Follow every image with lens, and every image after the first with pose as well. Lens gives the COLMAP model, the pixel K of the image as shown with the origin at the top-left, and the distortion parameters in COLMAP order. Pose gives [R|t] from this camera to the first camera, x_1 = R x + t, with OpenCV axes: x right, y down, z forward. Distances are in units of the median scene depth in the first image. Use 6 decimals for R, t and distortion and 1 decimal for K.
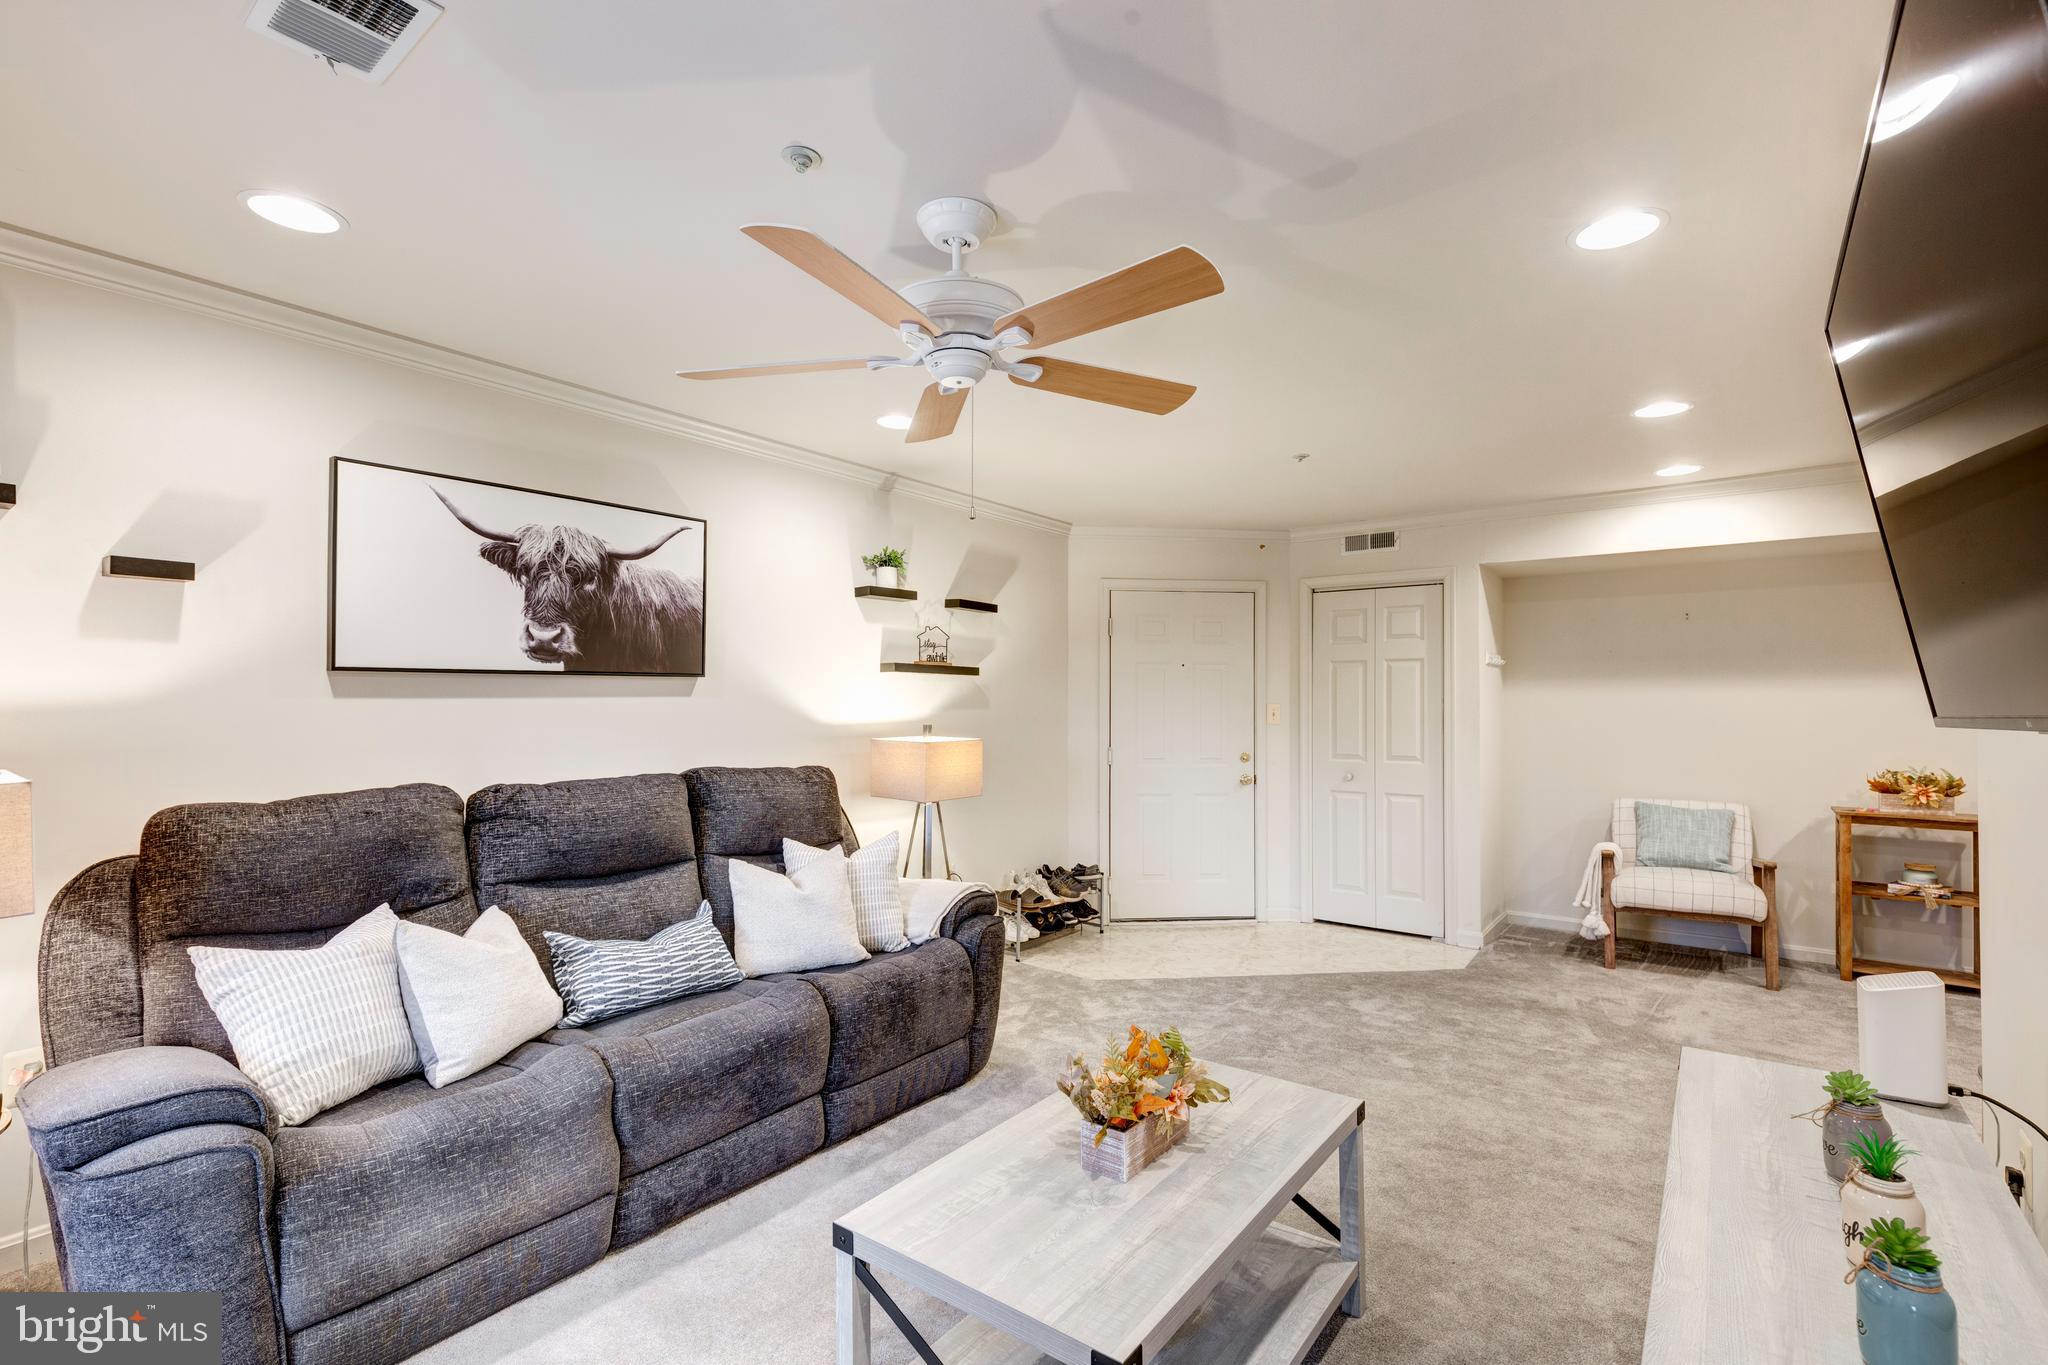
lens RADIAL K [[925.3, 0, 1031.3], [0, 925.3, 685.2], [0, 0, 1]] dist [0.008769, -0.002311]
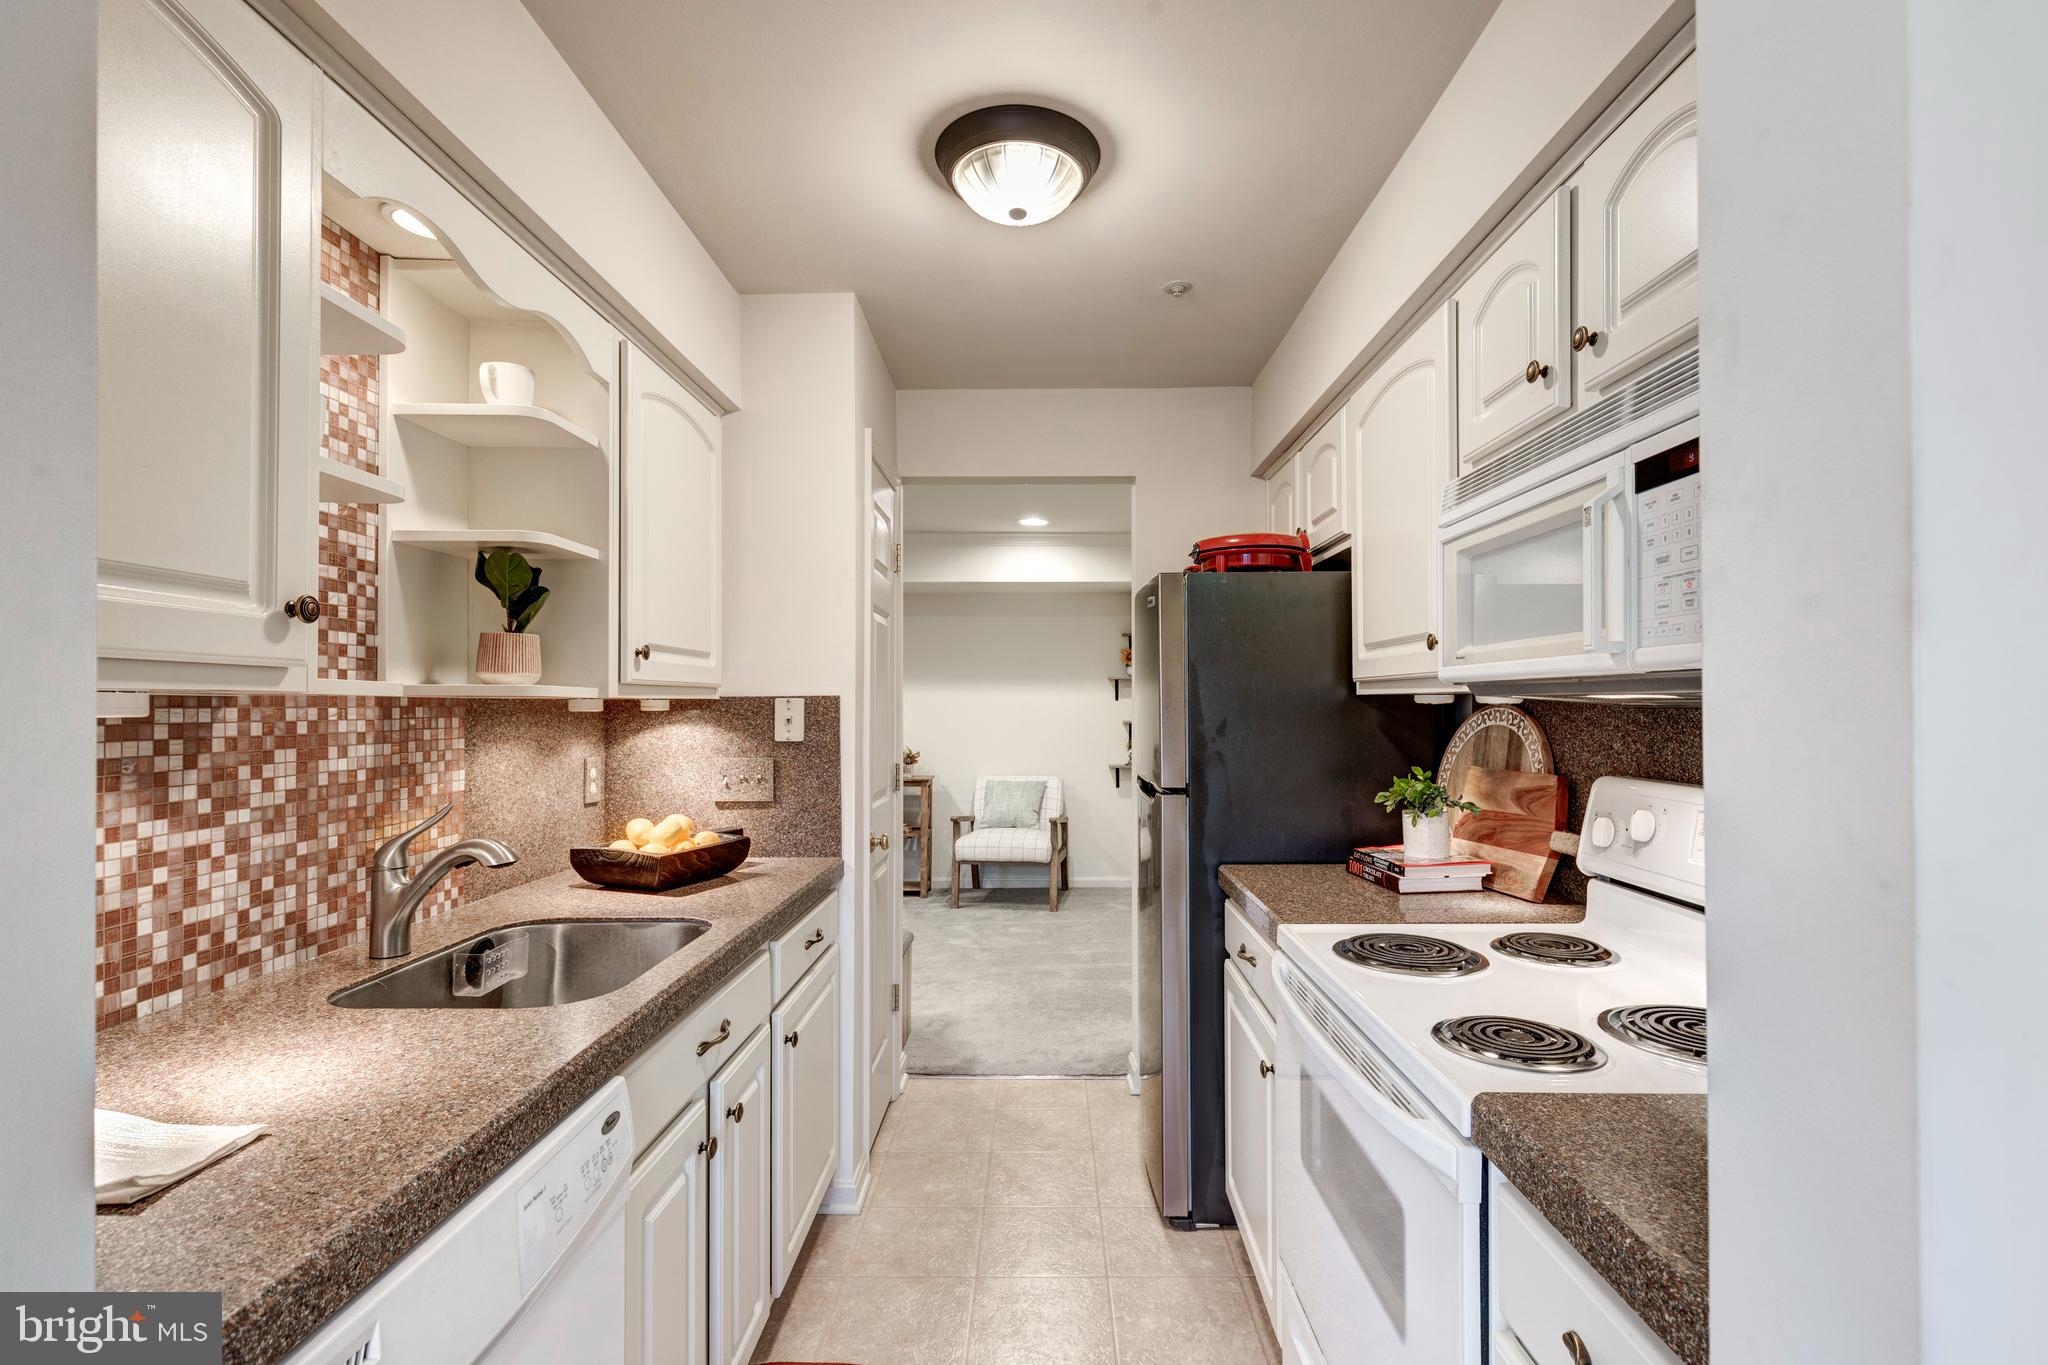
lens RADIAL K [[925.3, 0, 1048.2], [0, 925.3, 697.4], [0, 0, 1]] dist [0.008769, -0.002311]
pose [[0.795272, -0.002449, 0.606248, 0.259969], [-0.007673, 0.999871, 0.014104, -0.010317], [-0.606204, -0.015869, 0.795151, -0.302905]]
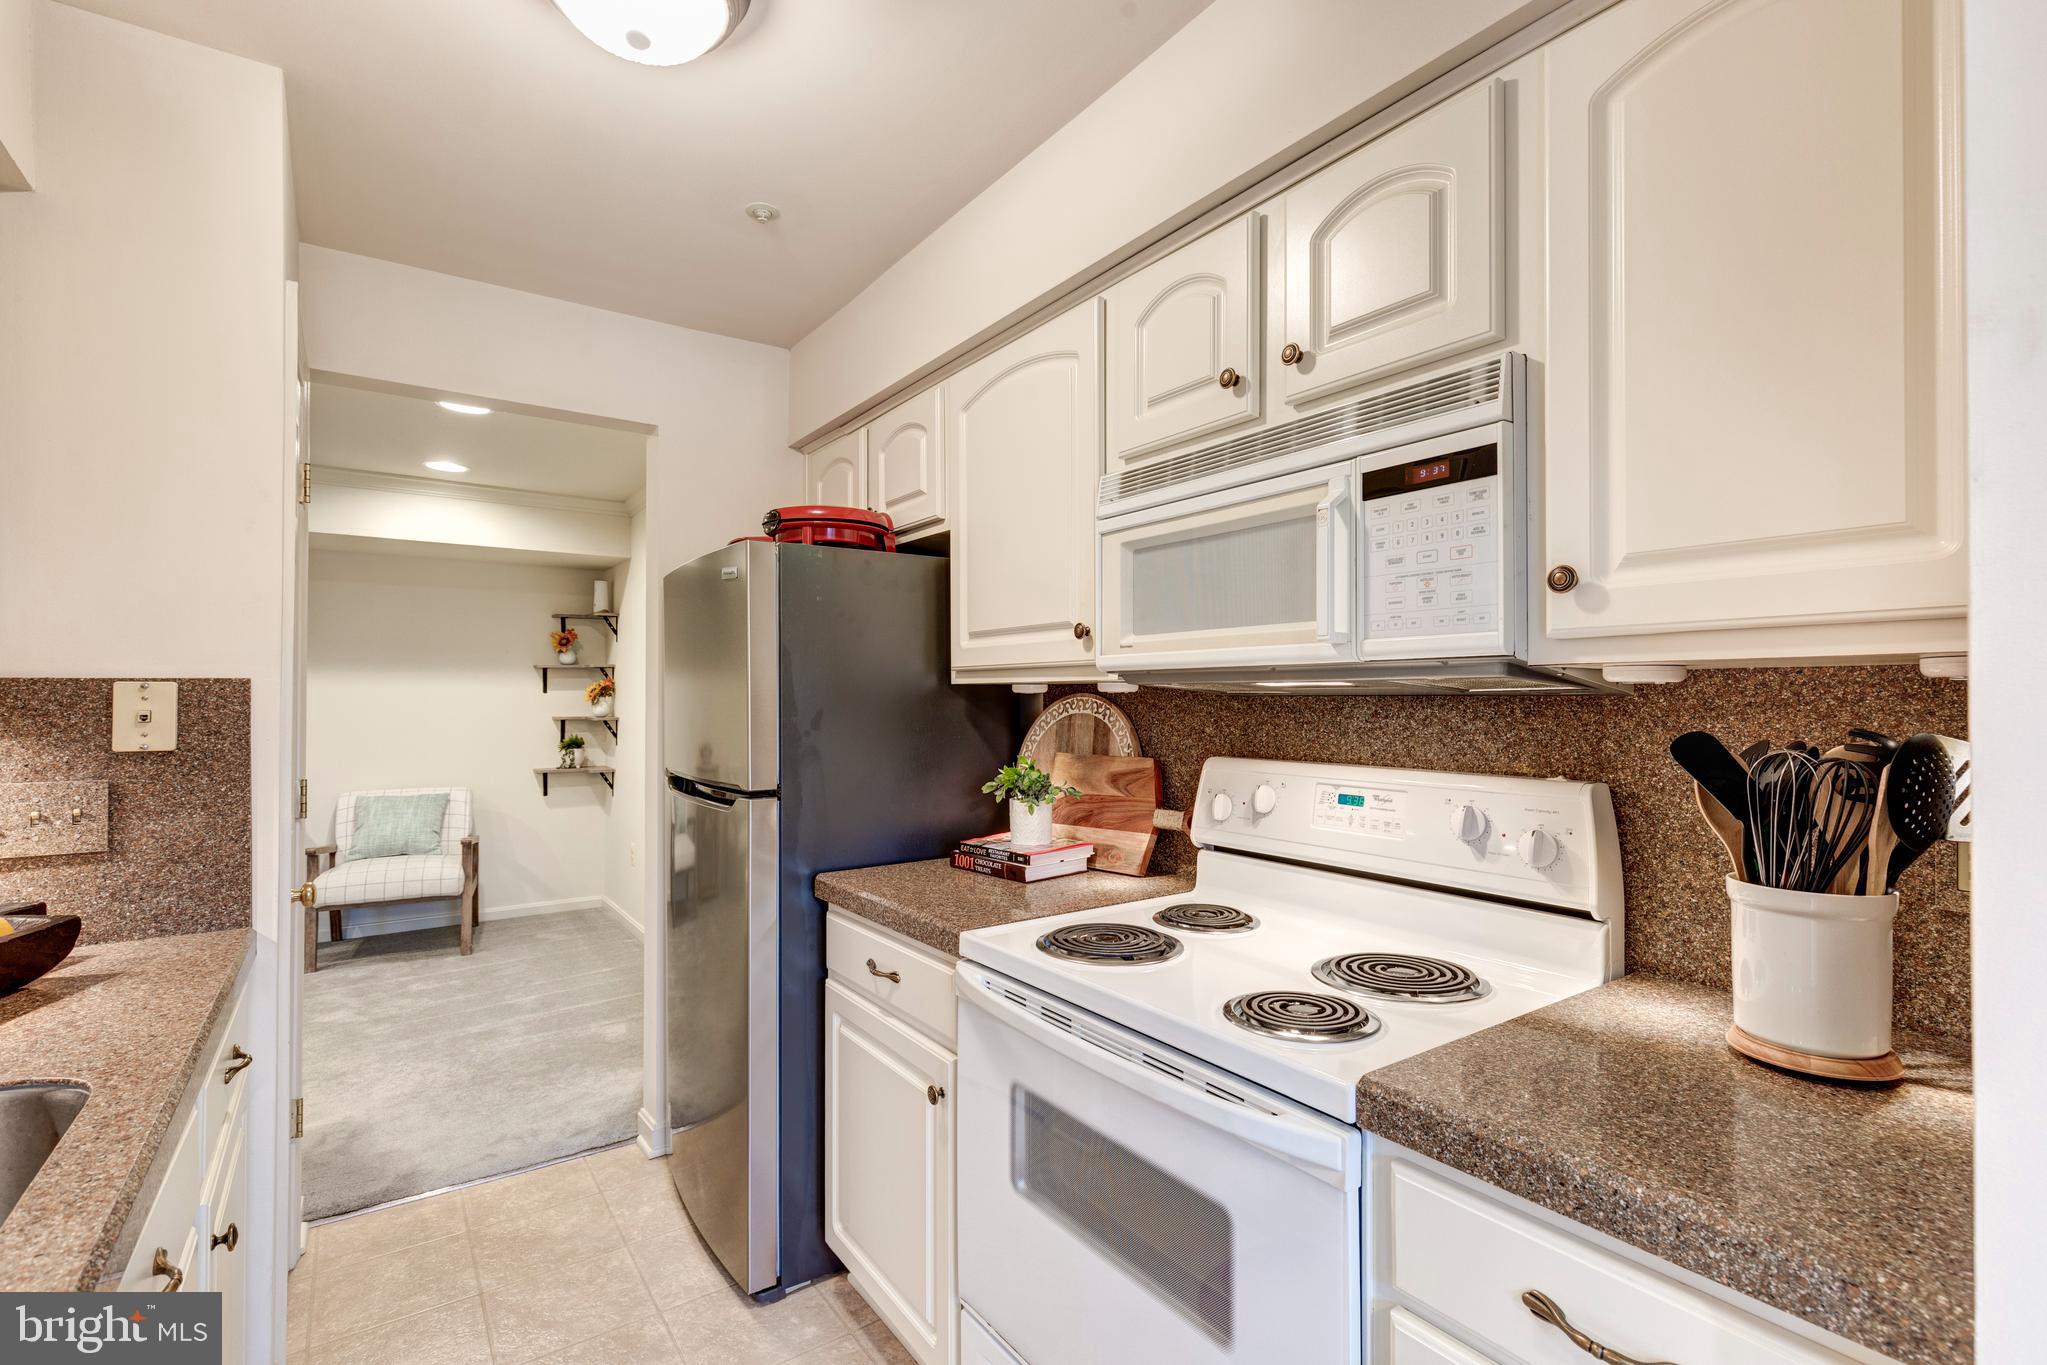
lens RADIAL K [[924.8, 0, 1021.7], [0, 924.8, 689.7], [0, 0, 1]] dist [0.008769, -0.002311]
pose [[0.299380, 0.002436, 0.954131, 0.241046], [-0.018179, 0.999830, 0.003151, -0.004908], [-0.953961, -0.018289, 0.299373, -0.180595]]
